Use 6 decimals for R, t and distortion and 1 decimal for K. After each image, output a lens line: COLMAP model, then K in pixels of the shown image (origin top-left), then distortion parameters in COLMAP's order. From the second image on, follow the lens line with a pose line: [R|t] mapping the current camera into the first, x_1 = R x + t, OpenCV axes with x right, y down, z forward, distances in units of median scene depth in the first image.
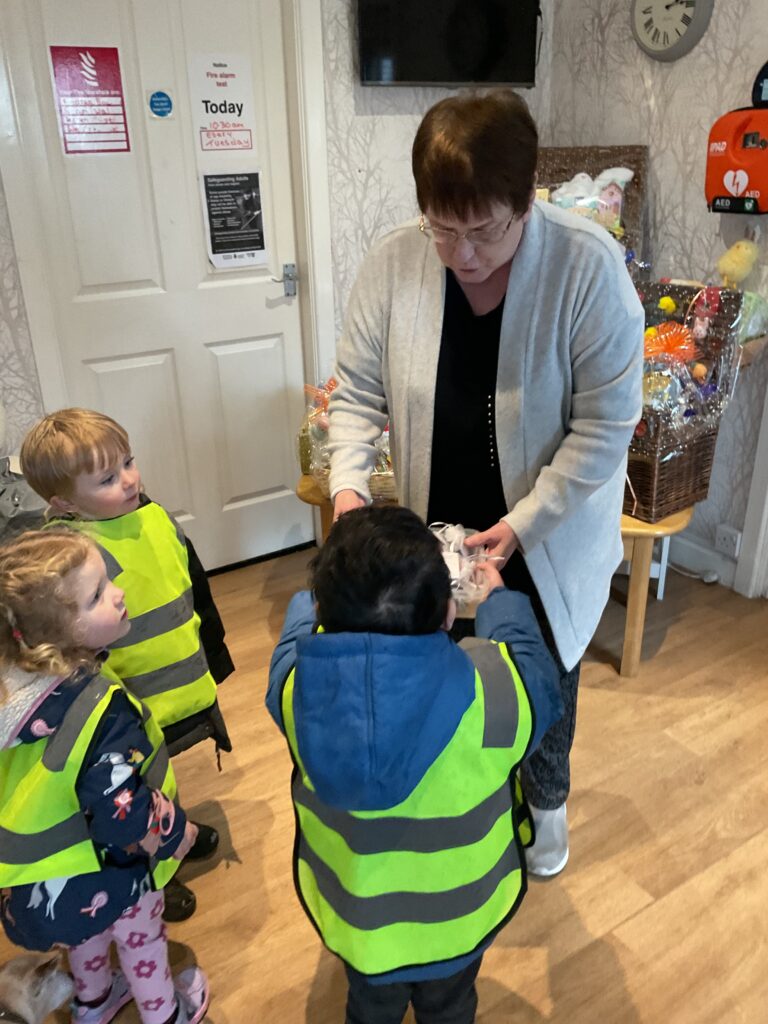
lens RADIAL K [[860.1, 0, 384.0], [0, 860.1, 512.0], [0, 0, 1]] dist [0.140776, -0.218066]
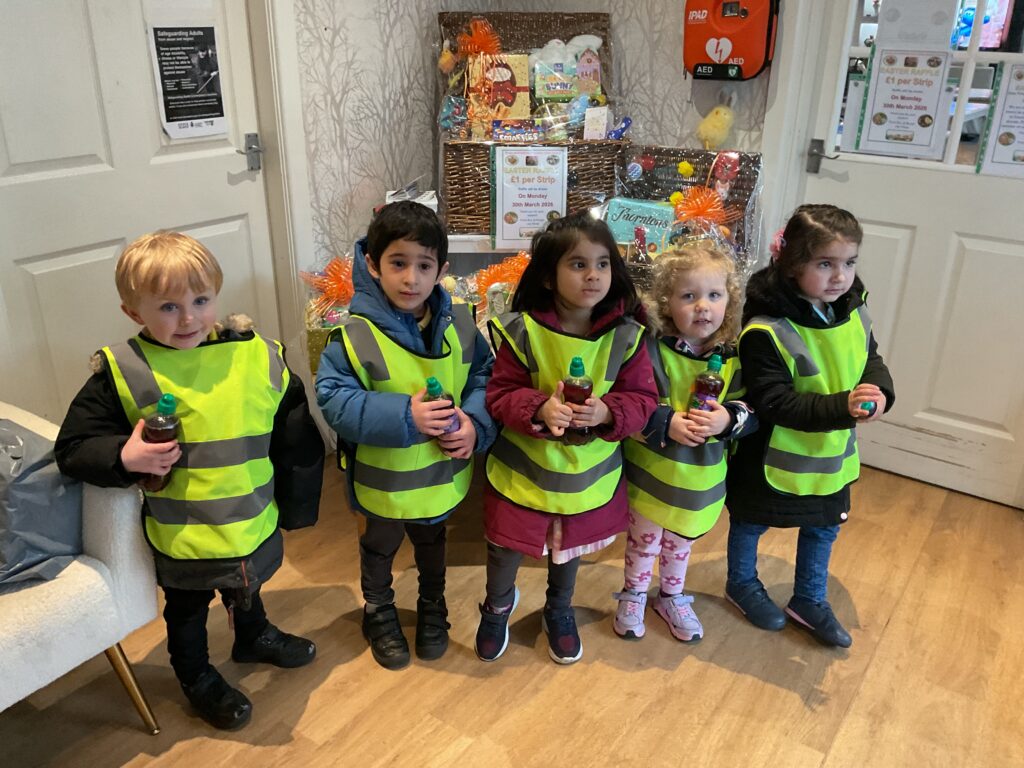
lens RADIAL K [[860.1, 0, 512.0], [0, 860.1, 384.0], [0, 0, 1]] dist [0.140776, -0.218066]
pose [[0.932043, -0.112567, 0.344418, -0.203386], [0.114448, 0.993317, 0.014935, -0.022431], [-0.343797, 0.025498, 0.938698, 0.106155]]
